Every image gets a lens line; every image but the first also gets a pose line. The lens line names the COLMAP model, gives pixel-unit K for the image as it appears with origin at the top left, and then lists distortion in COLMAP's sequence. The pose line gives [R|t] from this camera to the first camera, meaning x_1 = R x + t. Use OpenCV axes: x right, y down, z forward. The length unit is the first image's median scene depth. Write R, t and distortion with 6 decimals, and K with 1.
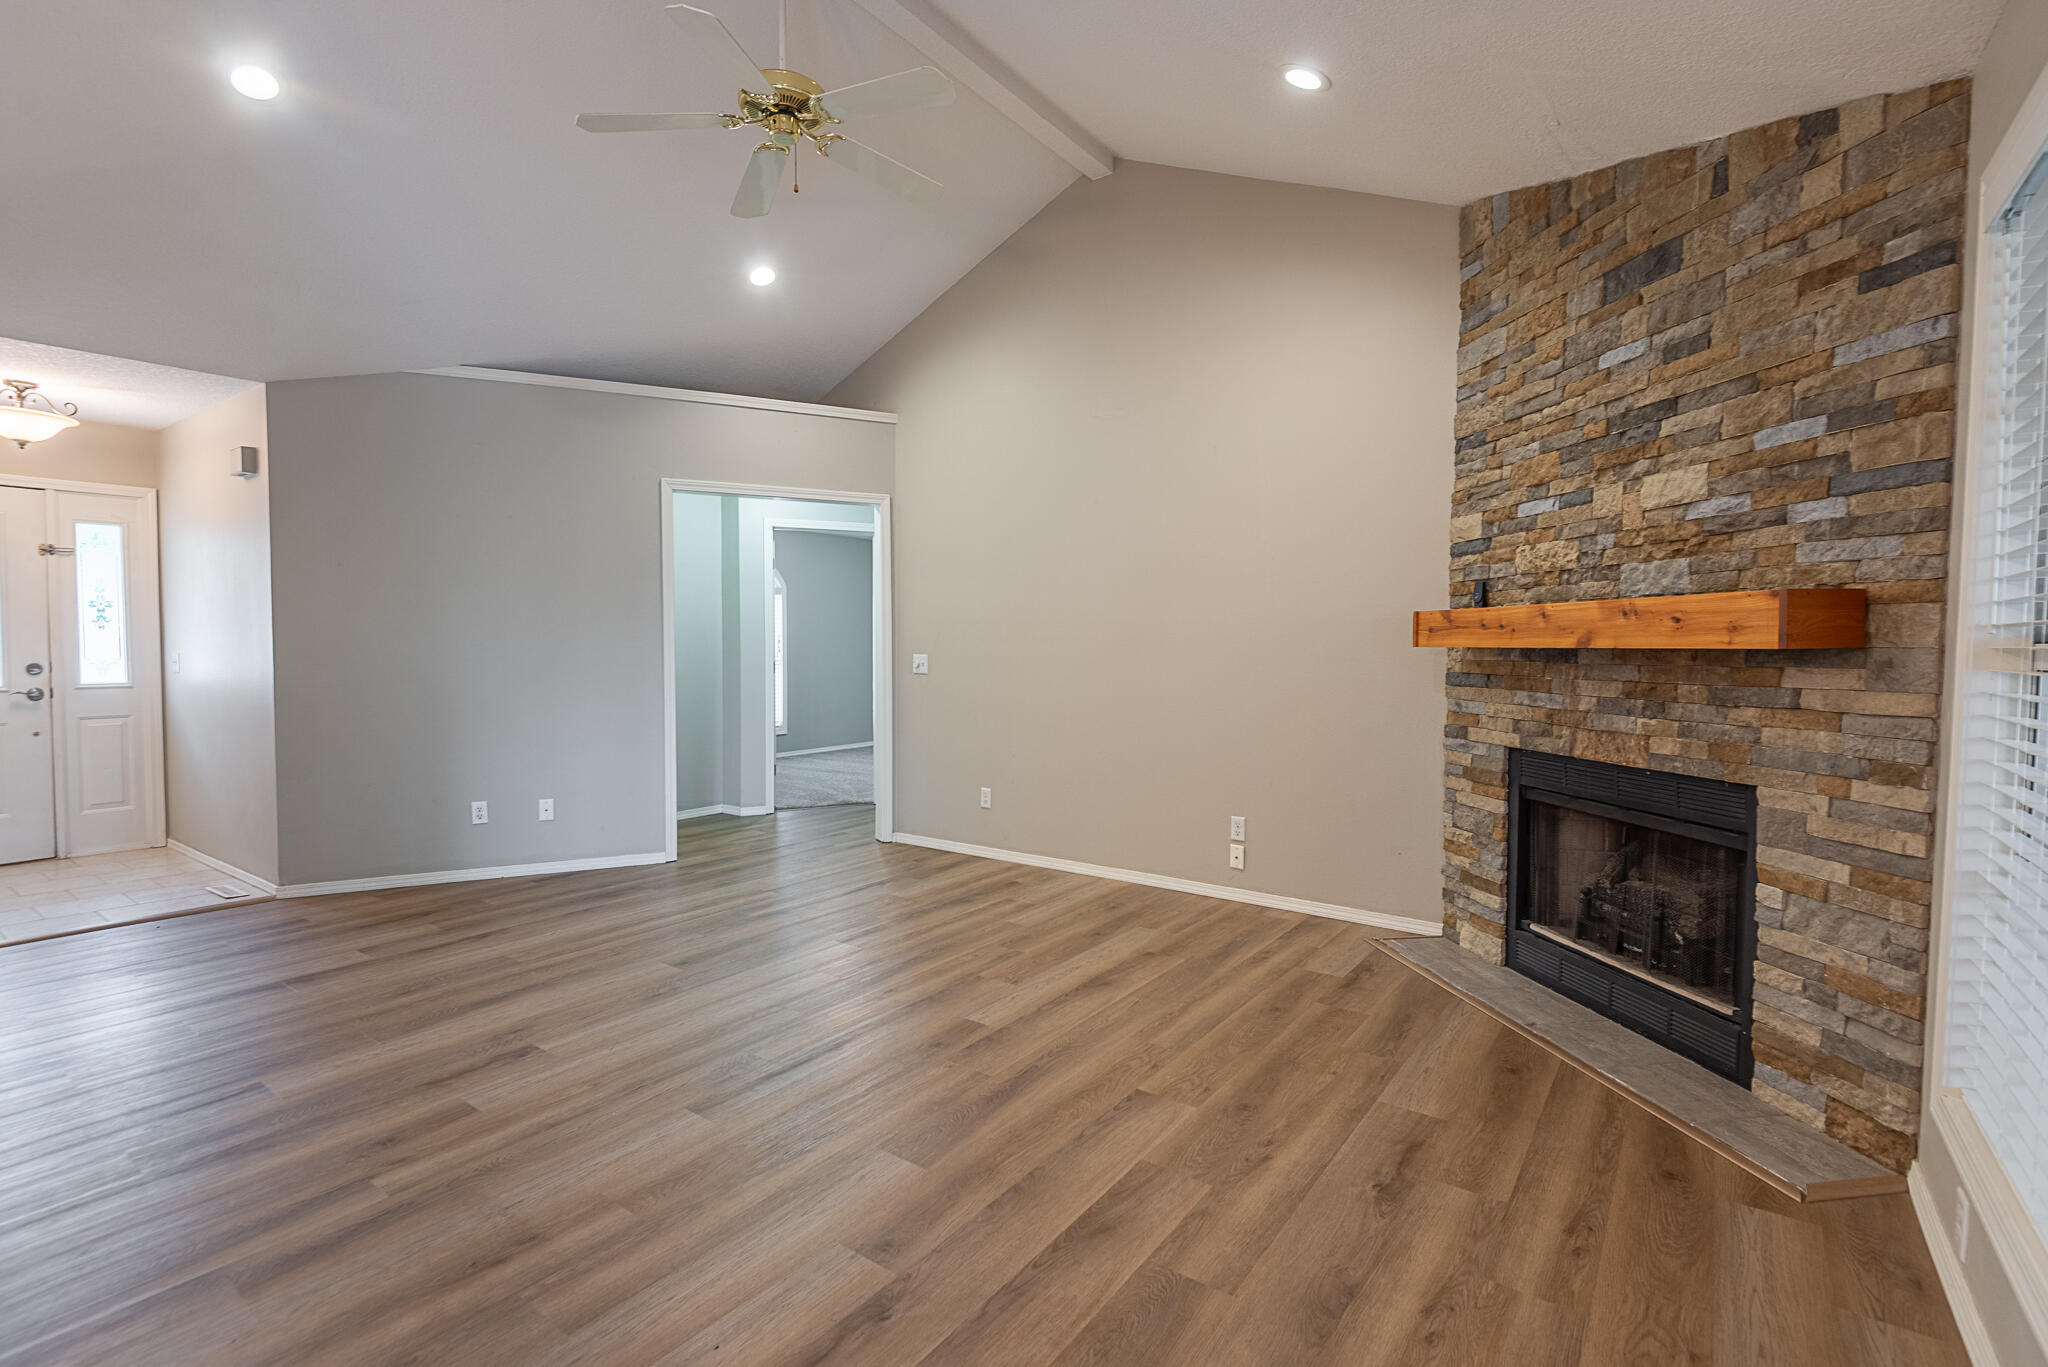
lens RADIAL K [[940.0, 0, 1020.9], [0, 940.0, 679.2], [0, 0, 1]] dist [0.035055, -0.020111]
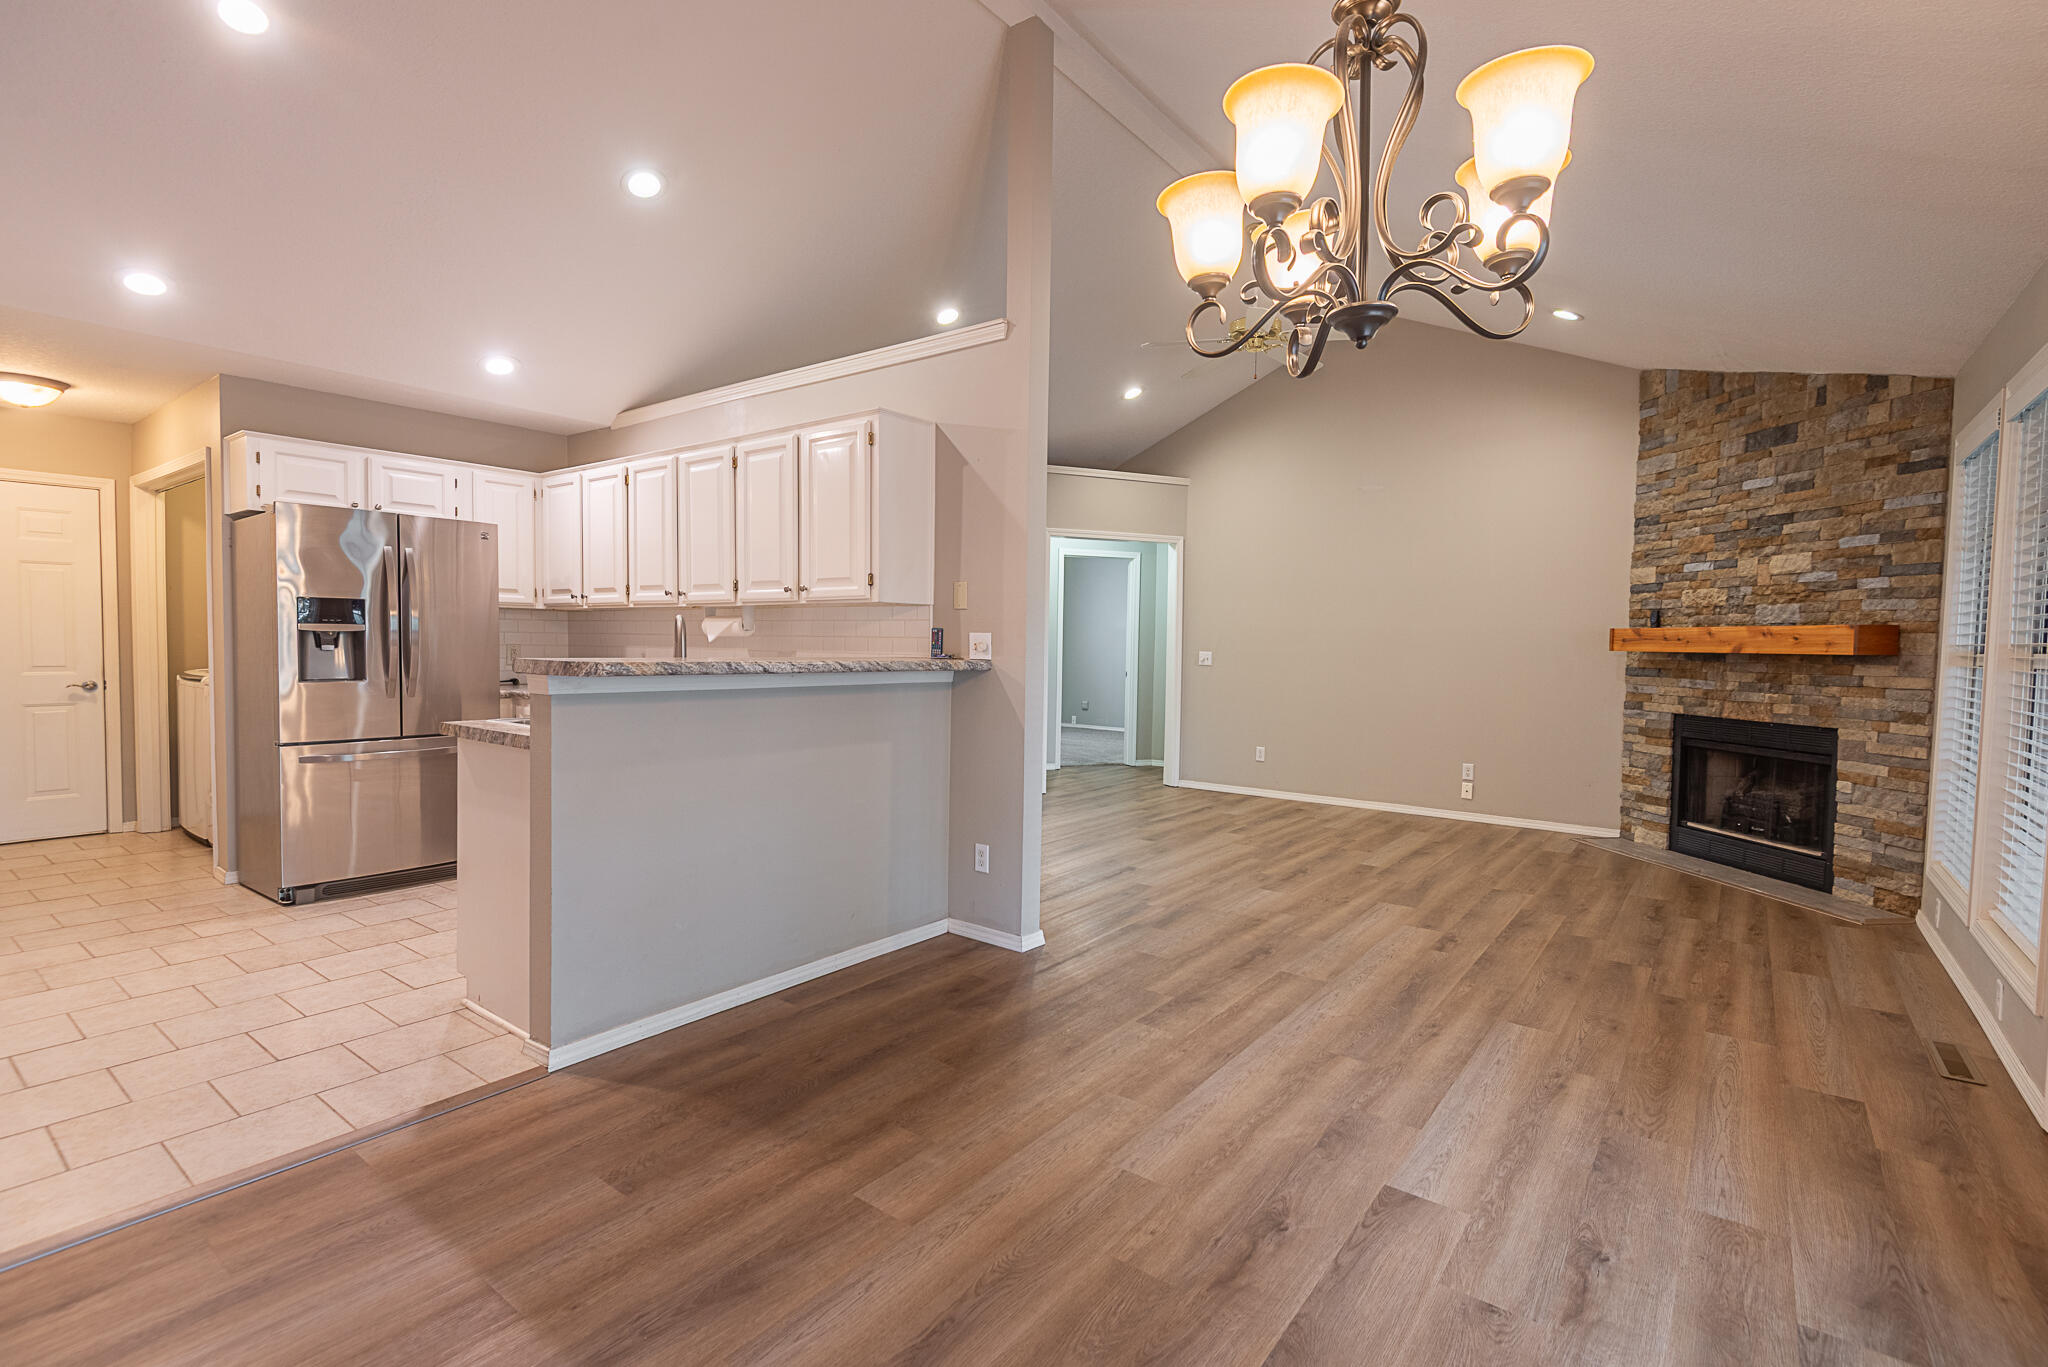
lens RADIAL K [[945.7, 0, 1025.9], [0, 945.7, 677.1], [0, 0, 1]] dist [0.029294, -0.015021]
pose [[0.999769, 0.014134, -0.016168, -0.646133], [-0.014126, 0.999900, 0.000611, 0.027270], [0.016175, -0.000382, 0.999869, -0.738415]]
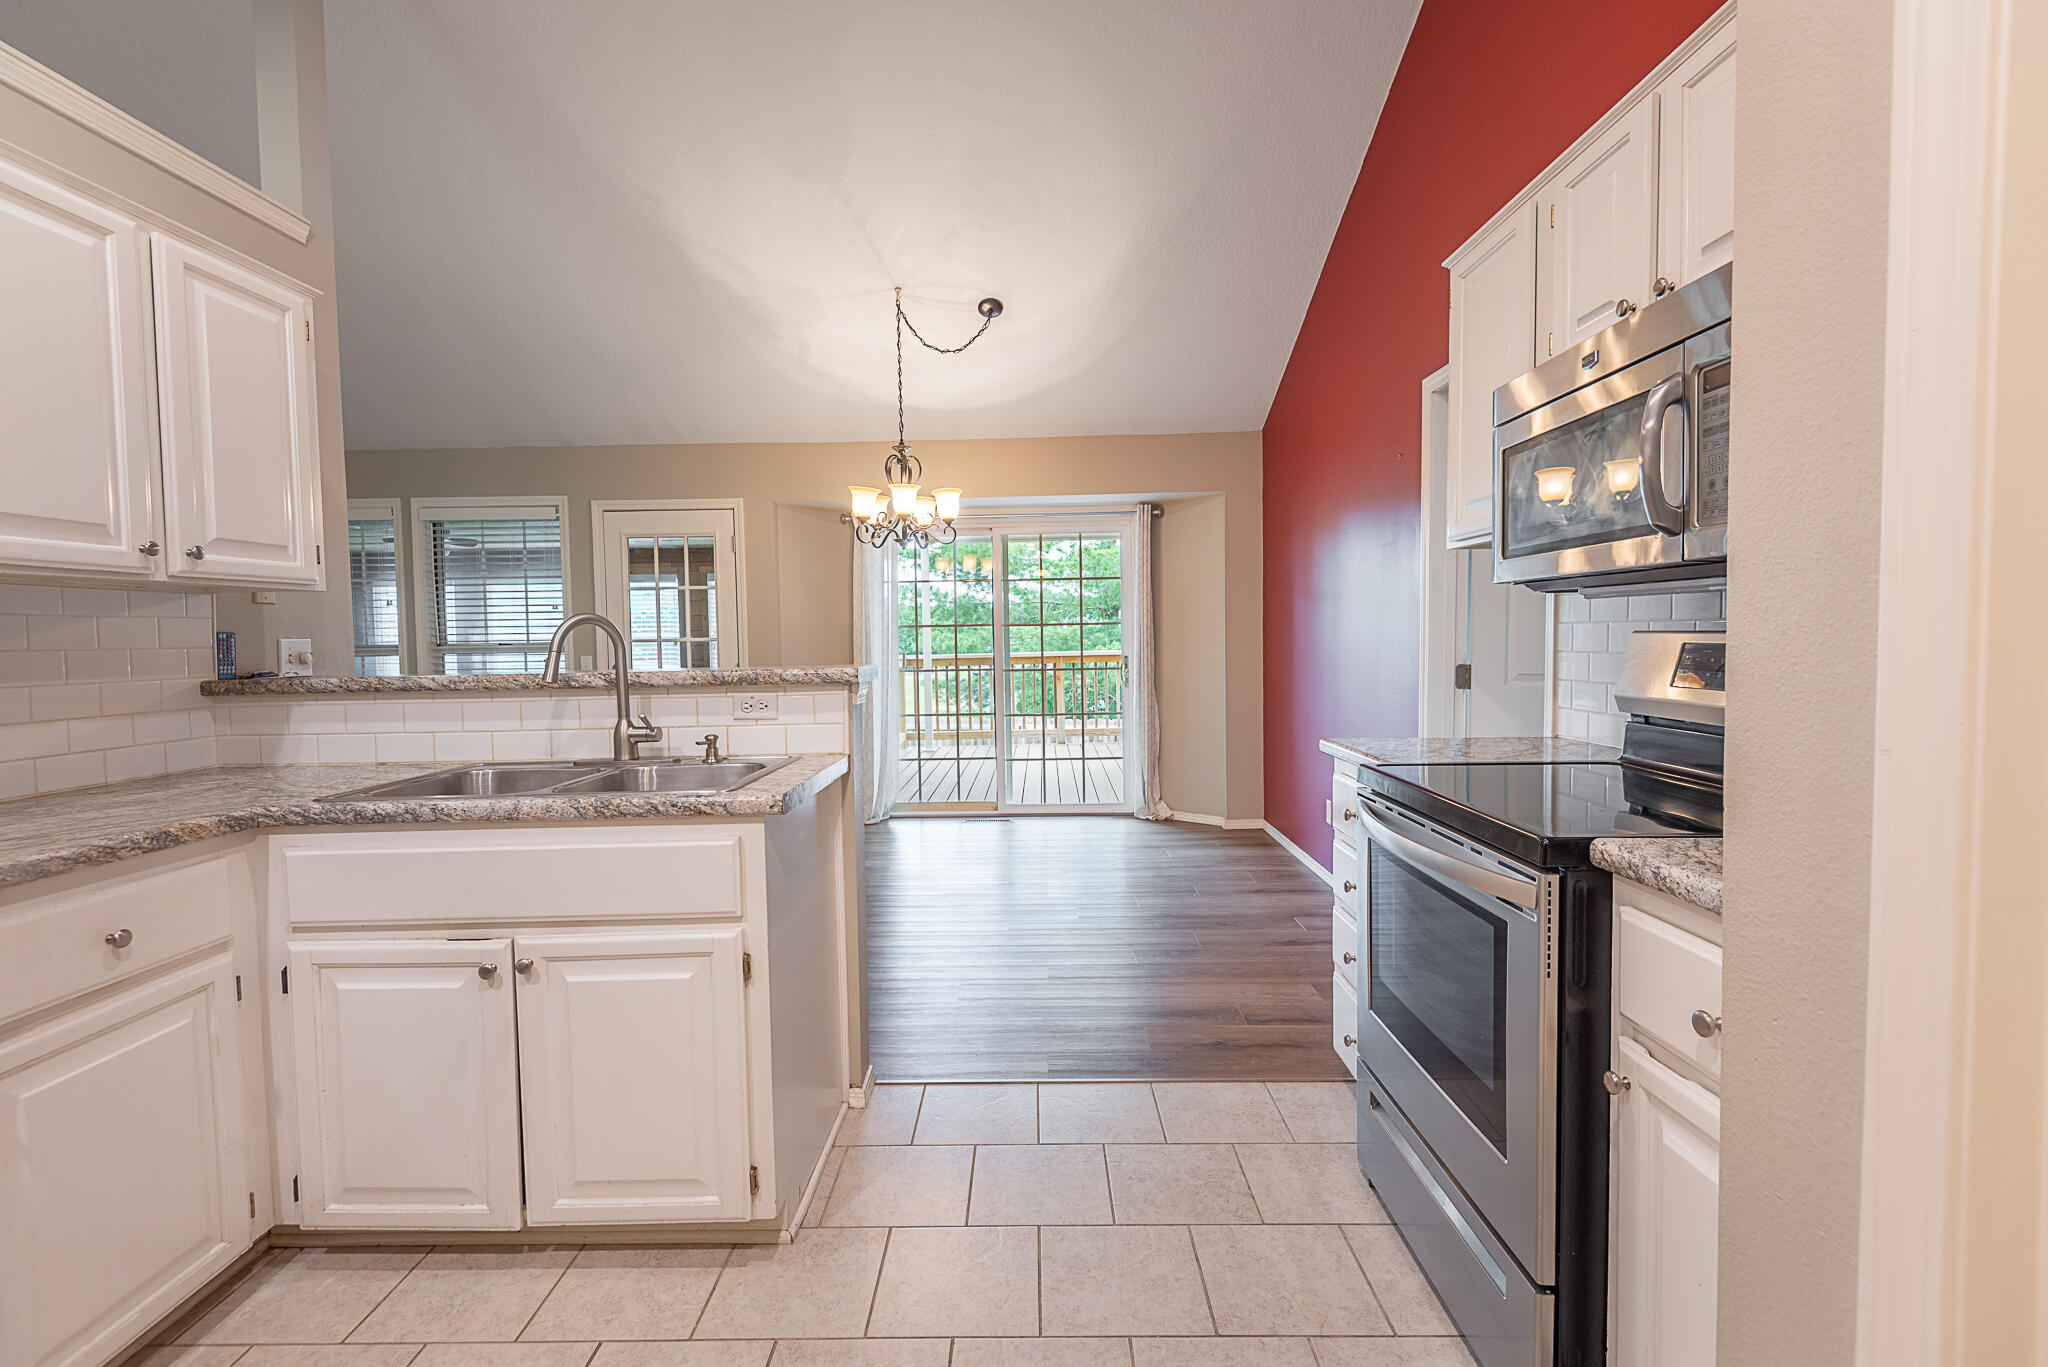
lens RADIAL K [[933.0, 0, 1009.1], [0, 933.0, 676.2], [0, 0, 1]] dist [0.002412, -0.000650]
pose [[-0.572302, -0.025450, 0.819648, -1.830628], [0.049409, 0.996632, 0.065444, -0.018761], [-0.818553, 0.077951, -0.569117, 0.471300]]
